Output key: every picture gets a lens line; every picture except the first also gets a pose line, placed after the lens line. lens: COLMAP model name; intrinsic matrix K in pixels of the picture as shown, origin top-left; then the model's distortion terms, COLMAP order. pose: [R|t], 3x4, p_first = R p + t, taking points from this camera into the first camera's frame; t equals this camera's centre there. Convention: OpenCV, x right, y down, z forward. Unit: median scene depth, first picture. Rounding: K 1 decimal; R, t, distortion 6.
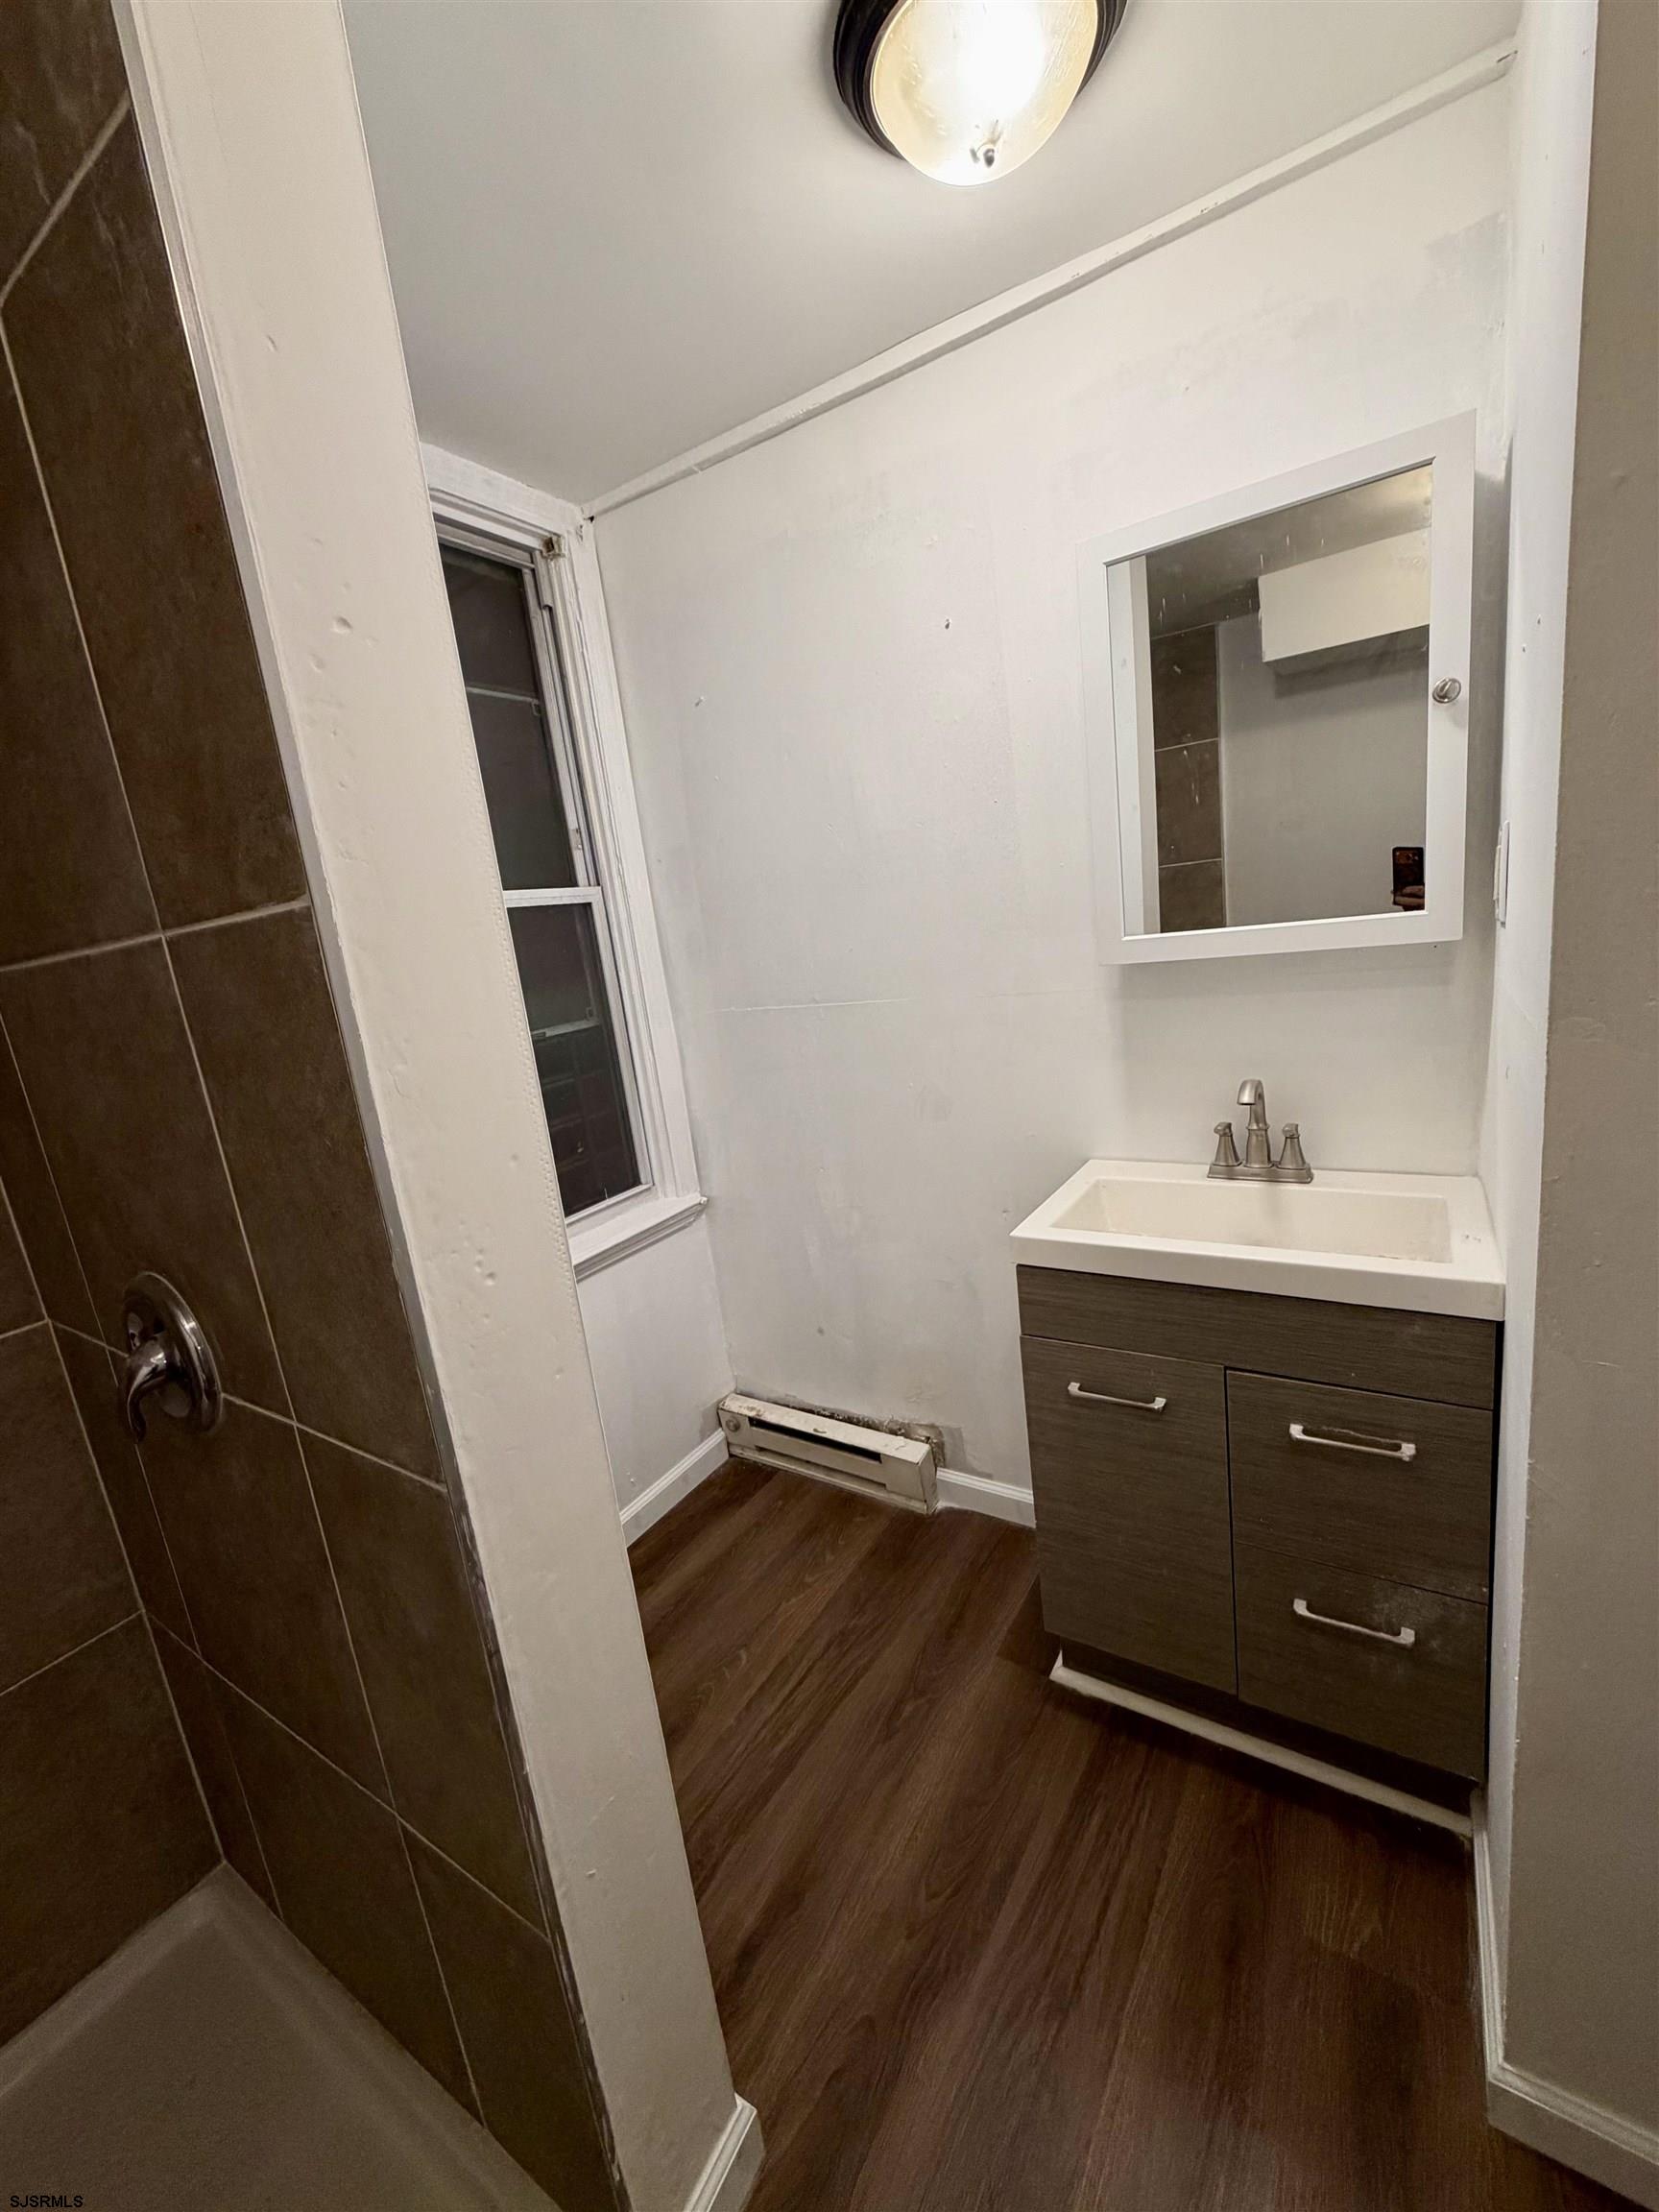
lens RADIAL K [[885.8, 0, 834.7], [0, 885.8, 1100.8], [0, 0, 1]] dist [-0.001191, 0.000510]
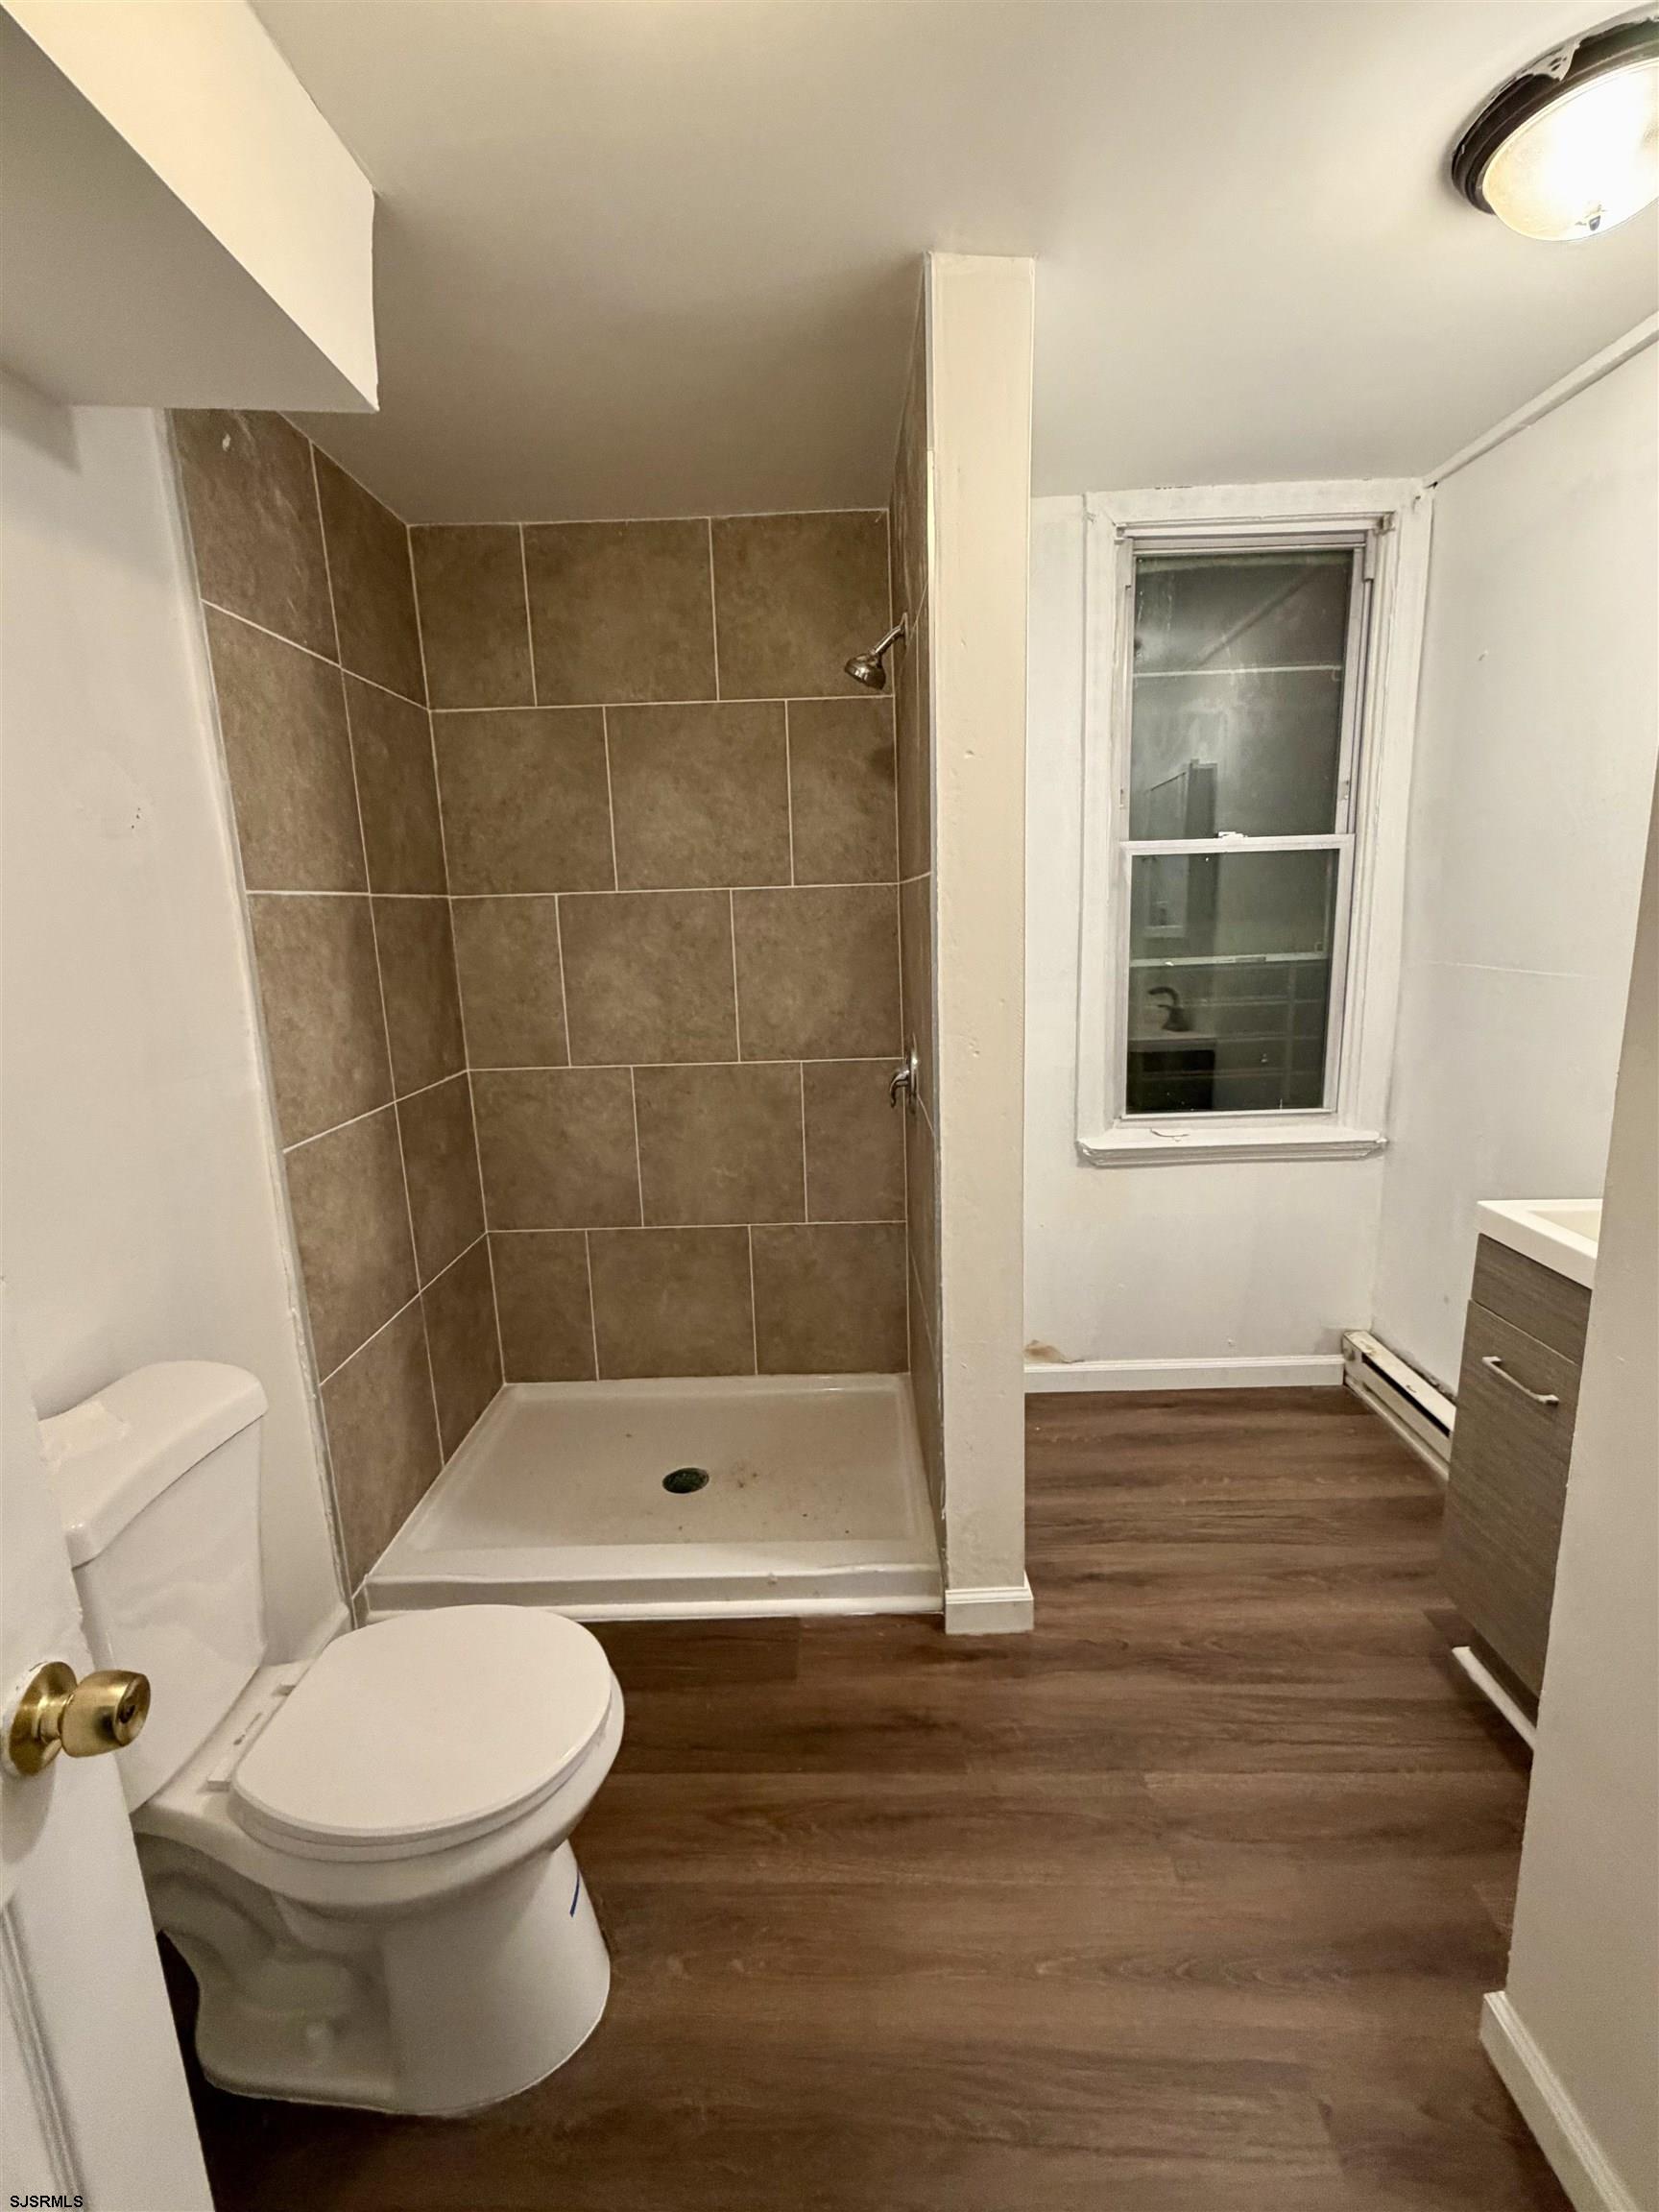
lens RADIAL K [[968.2, 0, 826.5], [0, 968.2, 1102.8], [0, 0, 1]] dist [0.001016, 0.000604]
pose [[0.530351, 0.269955, -0.803649, 0.611814], [-0.200182, 0.961018, 0.190712, -0.025989], [0.823805, 0.059732, 0.563718, -0.275096]]
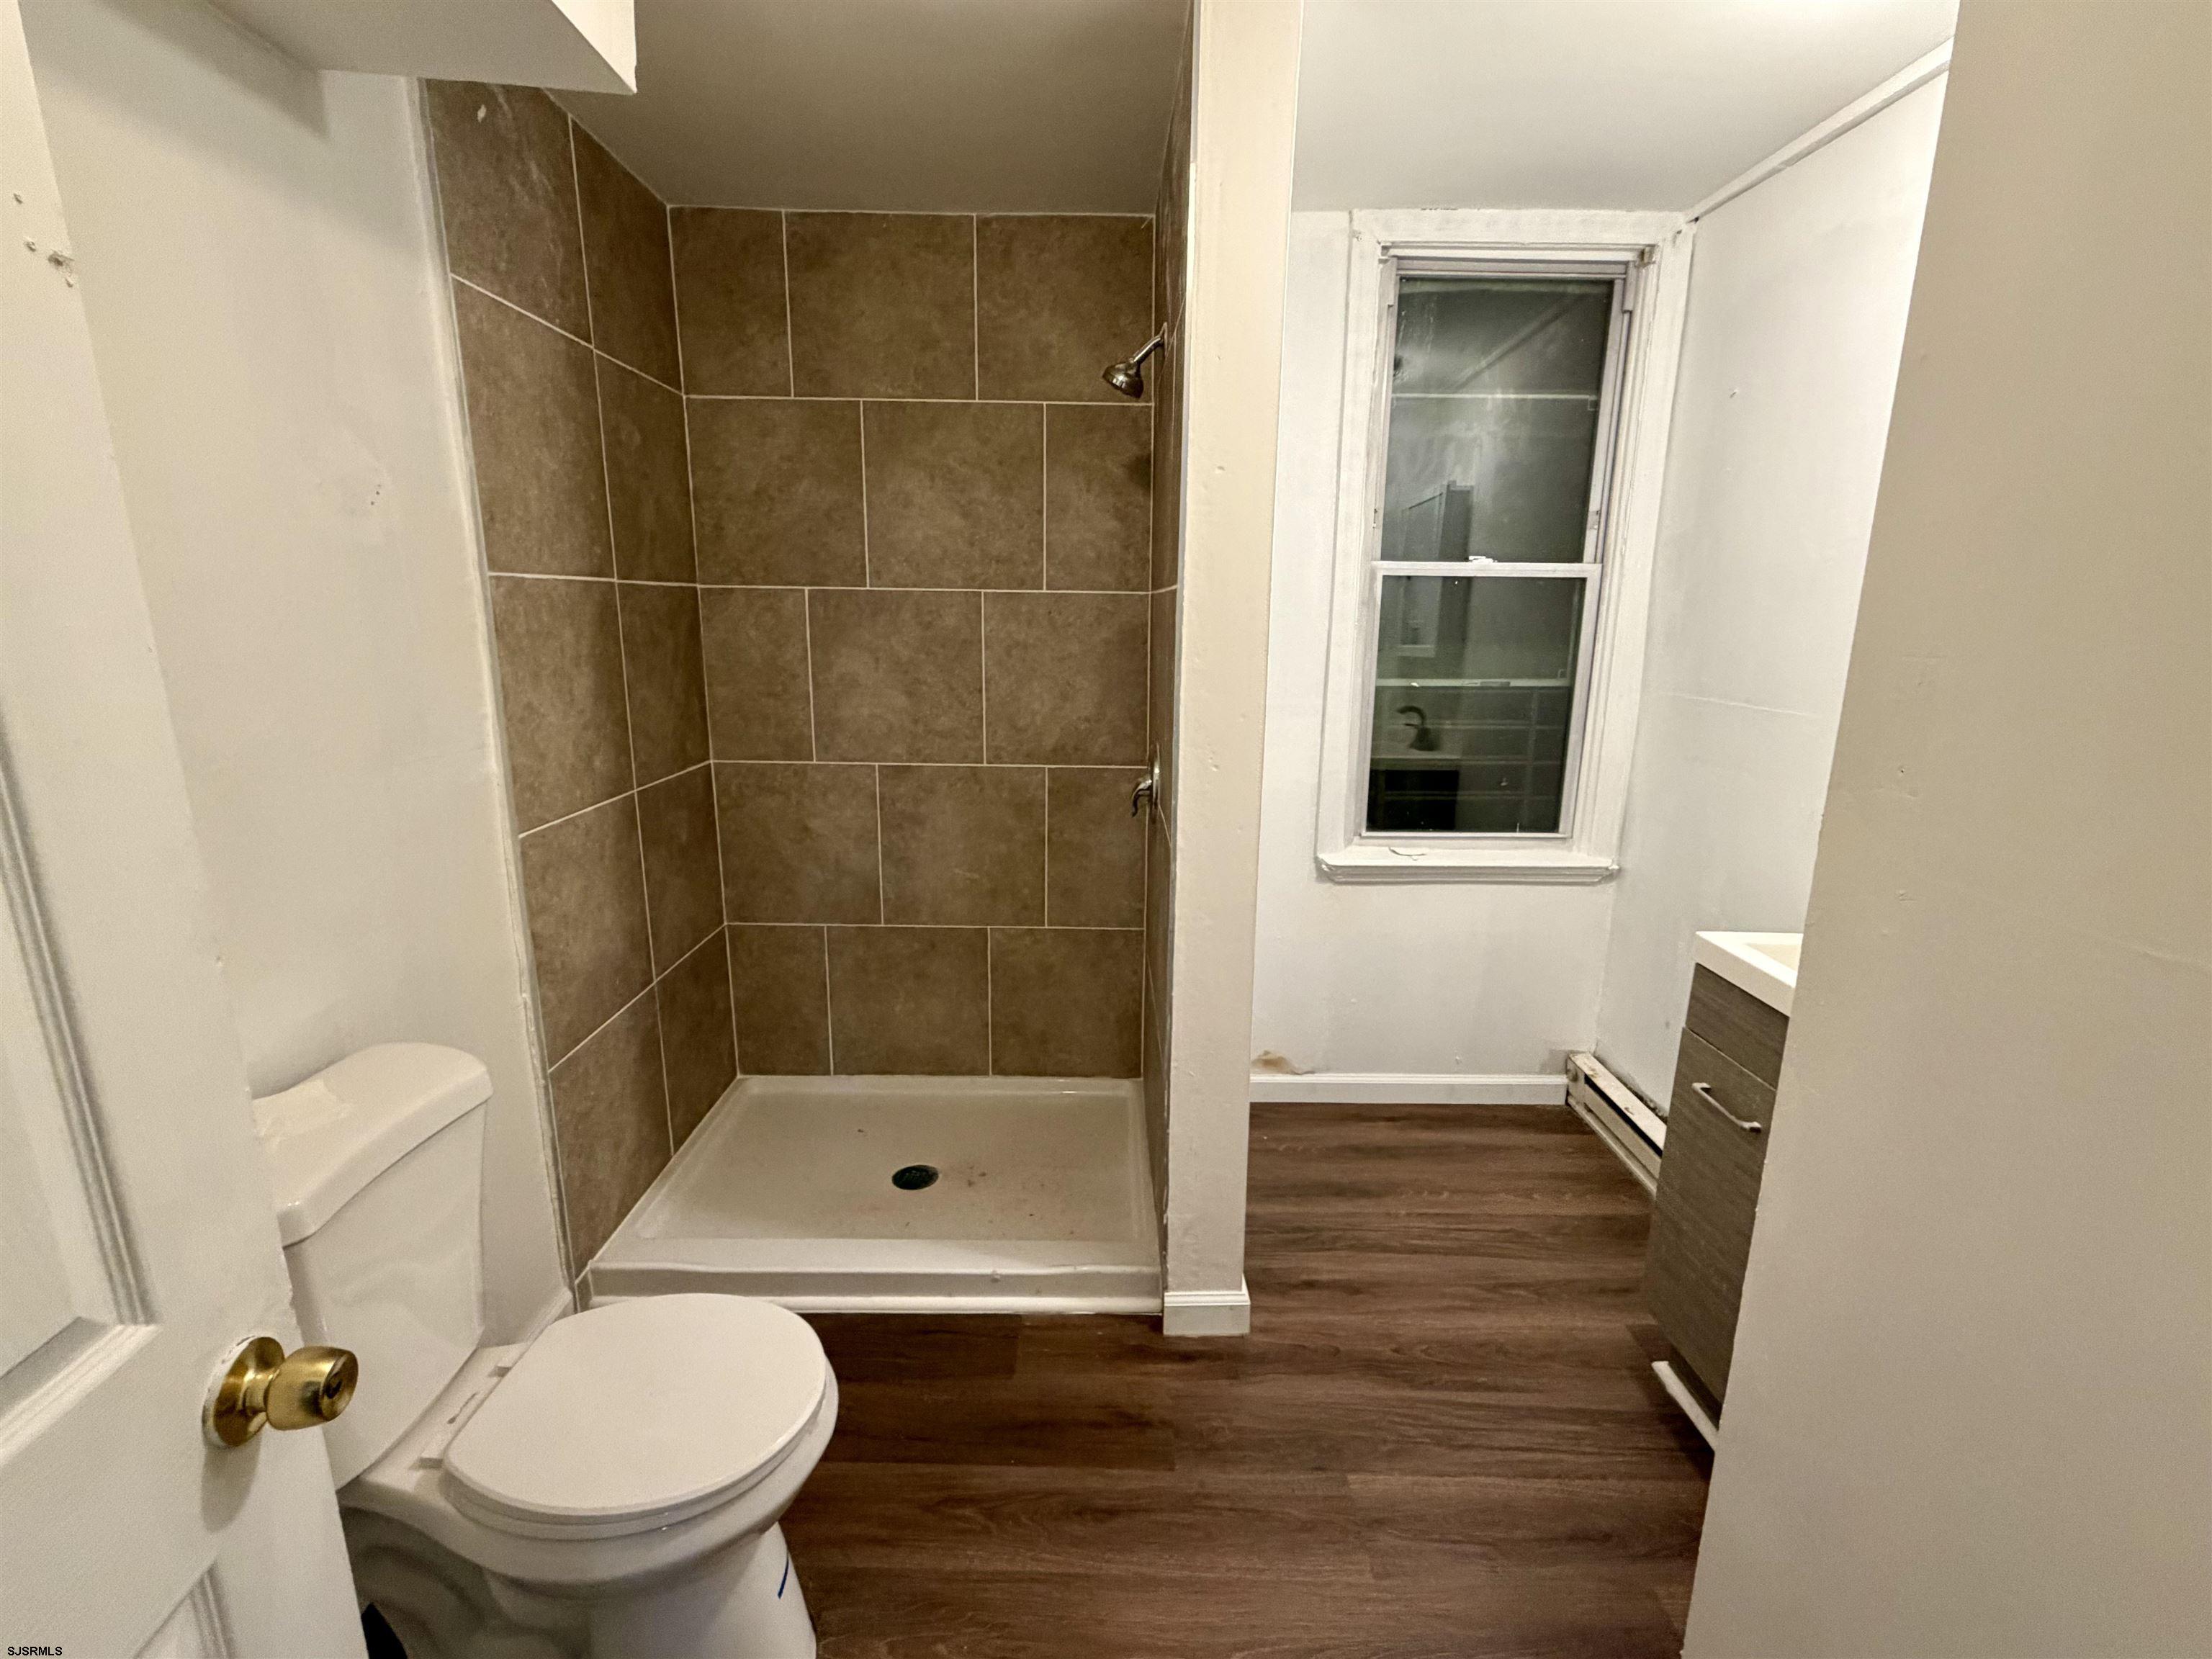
lens RADIAL K [[968.2, 0, 1099.0], [0, 968.2, 823.3], [0, 0, 1]] dist [0.001016, 0.000604]
pose [[0.535748, 0.305456, -0.787191, 0.625474], [-0.242635, 0.948647, 0.202973, -0.035552], [0.808766, 0.082258, 0.582350, -0.268691]]
